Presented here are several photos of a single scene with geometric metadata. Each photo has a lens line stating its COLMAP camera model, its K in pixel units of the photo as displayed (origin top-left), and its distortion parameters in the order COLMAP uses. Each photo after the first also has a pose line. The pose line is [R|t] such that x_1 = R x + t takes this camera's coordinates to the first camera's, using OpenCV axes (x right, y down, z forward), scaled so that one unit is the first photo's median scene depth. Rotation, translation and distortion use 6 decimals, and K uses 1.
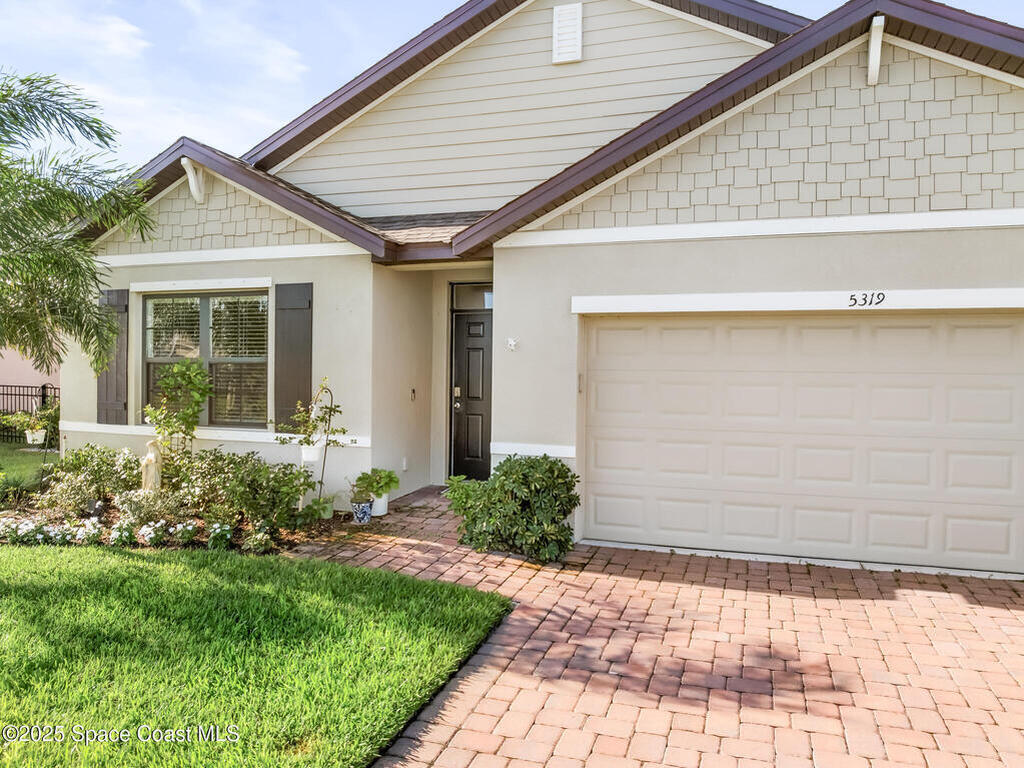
lens RADIAL K [[721.4, 0, 511.2], [0, 721.4, 380.2], [0, 0, 1]] dist [-0.047544, 0.002532]
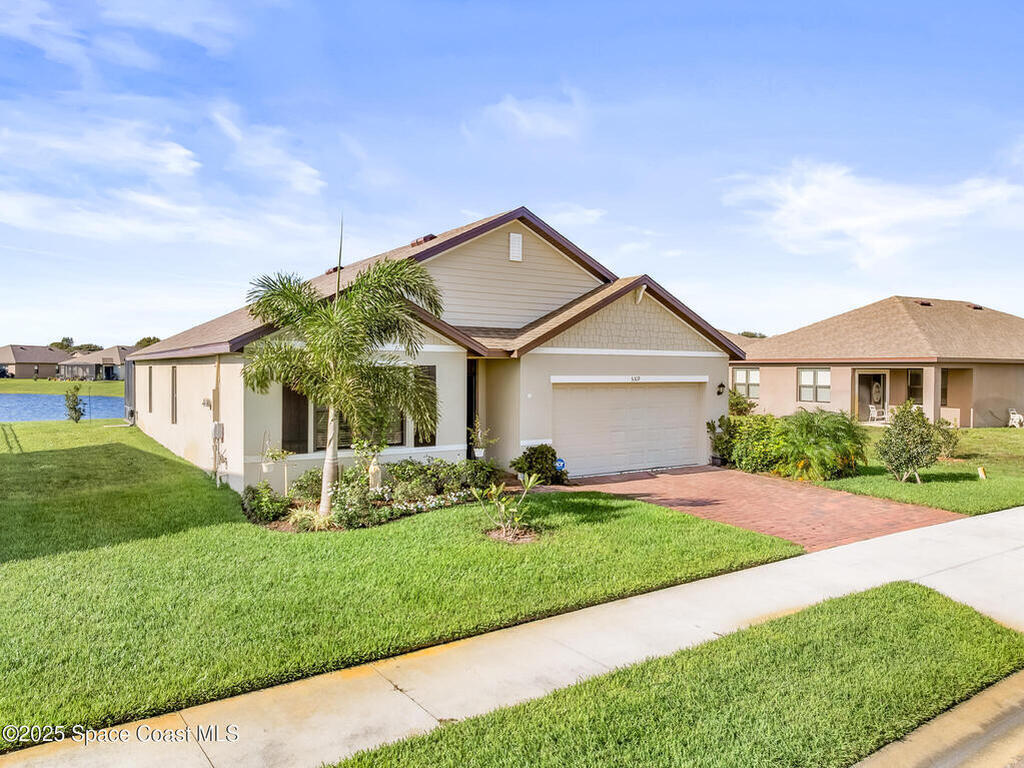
lens RADIAL K [[721.4, 0, 511.2], [0, 721.4, 380.2], [0, 0, 1]] dist [-0.047544, 0.002532]
pose [[0.617914, -0.017115, 0.786060, -1.766685], [0.015525, 0.999834, 0.009565, -0.120578], [-0.786093, 0.006293, 0.618077, -0.342511]]
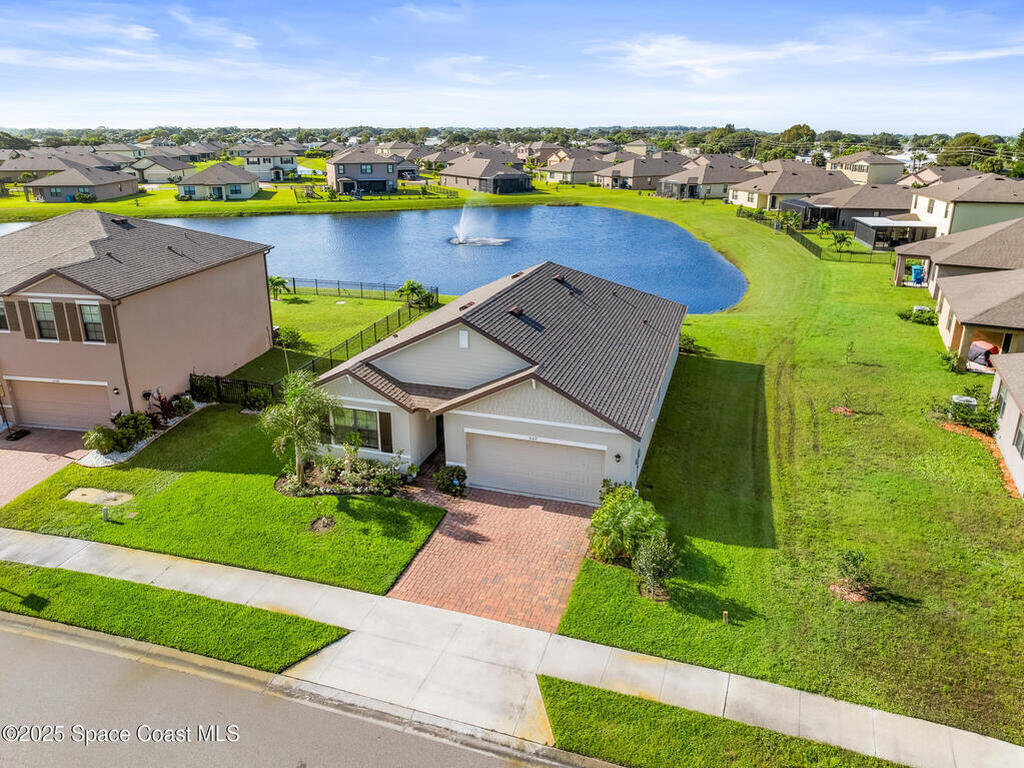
lens RADIAL K [[721.4, 0, 511.2], [0, 721.4, 380.2], [0, 0, 1]] dist [-0.047544, 0.002532]
pose [[0.999783, -0.012128, 0.016910, 0.256769], [0.006297, 0.950829, 0.309653, -1.442845], [-0.019834, -0.309480, 0.950699, -2.385361]]
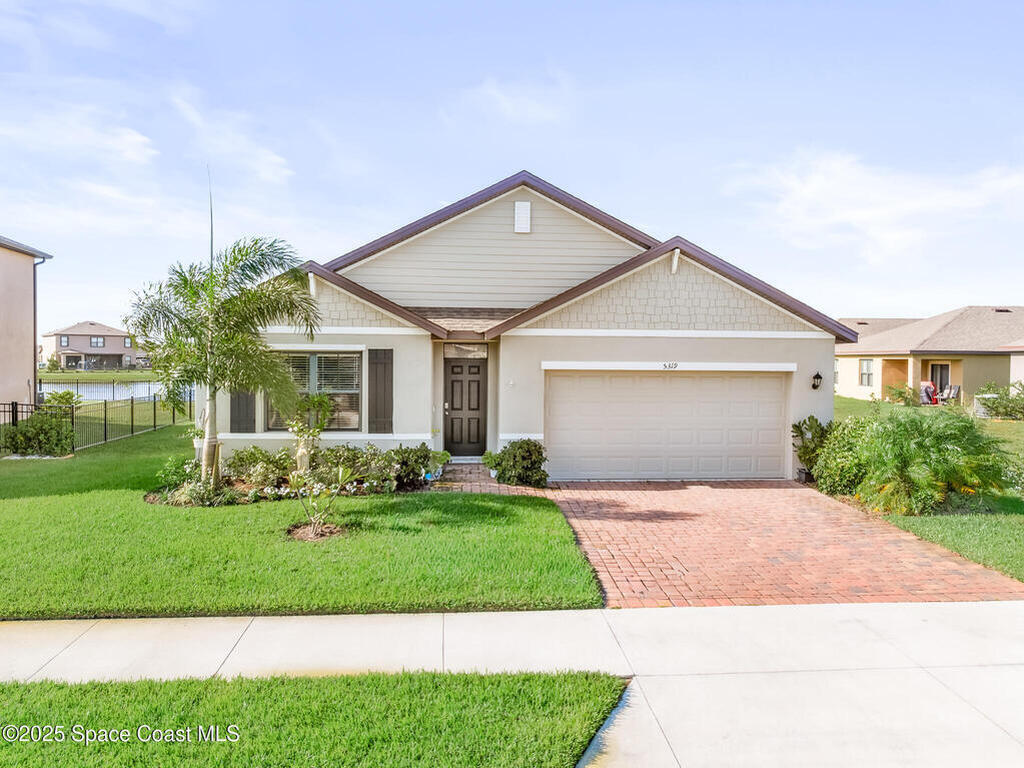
lens RADIAL K [[721.4, 0, 511.2], [0, 721.4, 380.2], [0, 0, 1]] dist [-0.047544, 0.002532]
pose [[0.925257, -0.014314, 0.379070, -0.741052], [0.007535, 0.999784, 0.019361, -0.097659], [-0.379265, -0.015057, 0.925165, -0.833399]]
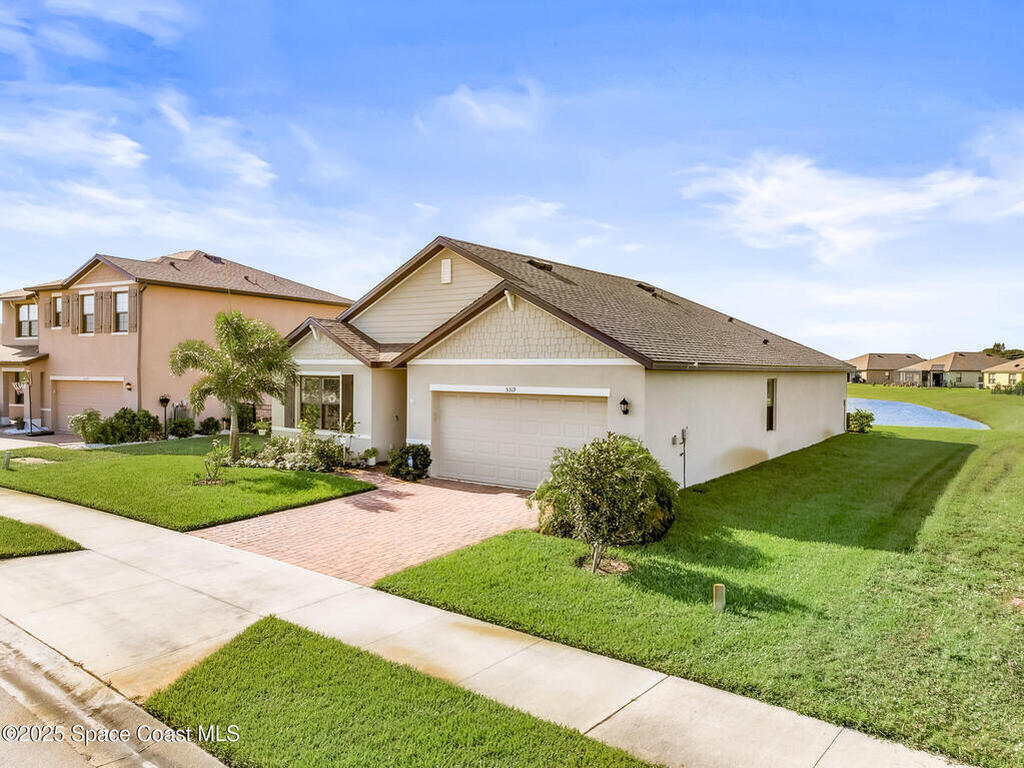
lens RADIAL K [[721.4, 0, 511.2], [0, 721.4, 380.2], [0, 0, 1]] dist [-0.047544, 0.002532]
pose [[0.951413, 0.003136, -0.307901, 1.134666], [-0.005312, 0.999966, -0.006229, -0.110878], [0.307872, 0.007562, 0.951398, -1.373594]]
